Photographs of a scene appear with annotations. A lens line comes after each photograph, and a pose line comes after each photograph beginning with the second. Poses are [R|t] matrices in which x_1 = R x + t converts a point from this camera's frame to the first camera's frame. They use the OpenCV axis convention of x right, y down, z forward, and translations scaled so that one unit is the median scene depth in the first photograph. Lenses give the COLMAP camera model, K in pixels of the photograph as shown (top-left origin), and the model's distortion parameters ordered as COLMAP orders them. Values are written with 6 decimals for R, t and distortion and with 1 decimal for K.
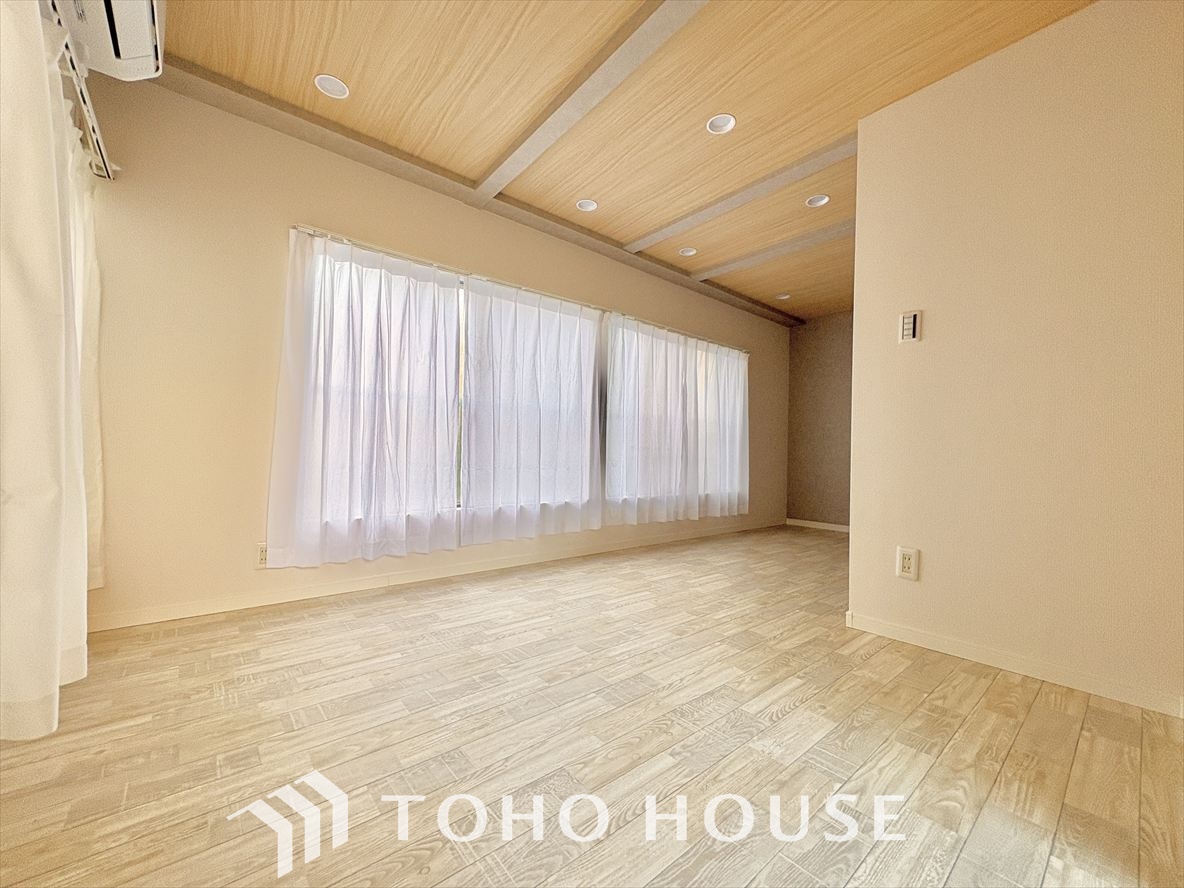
lens RADIAL K [[471.8, 0, 592.8], [0, 471.8, 444.4], [0, 0, 1]] dist [0.001770, 0.000240]
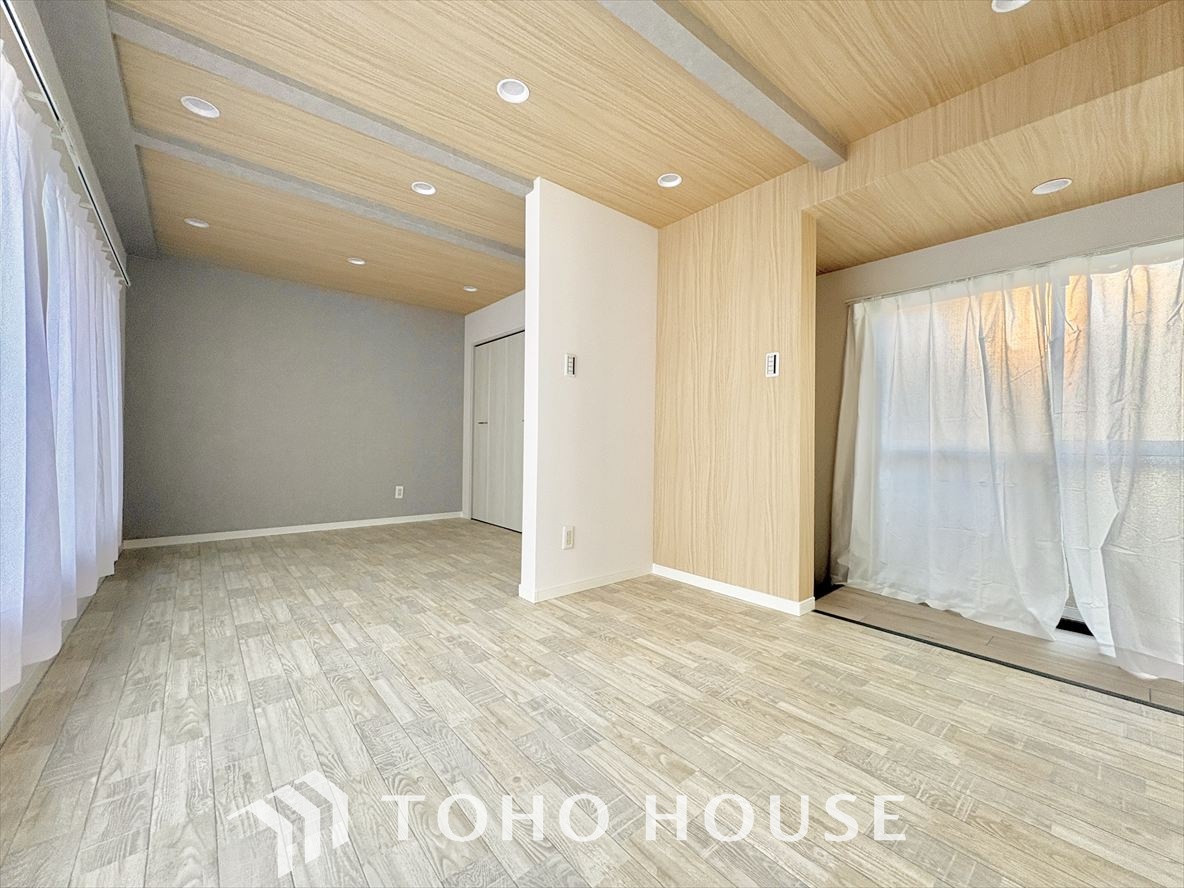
lens RADIAL K [[471.8, 0, 592.8], [0, 471.8, 444.4], [0, 0, 1]] dist [0.001770, 0.000240]
pose [[-0.002009, -0.027741, 0.999613, -0.704231], [-0.036771, 0.998941, 0.027649, -0.061061], [-0.999322, -0.036701, -0.003027, 0.942500]]
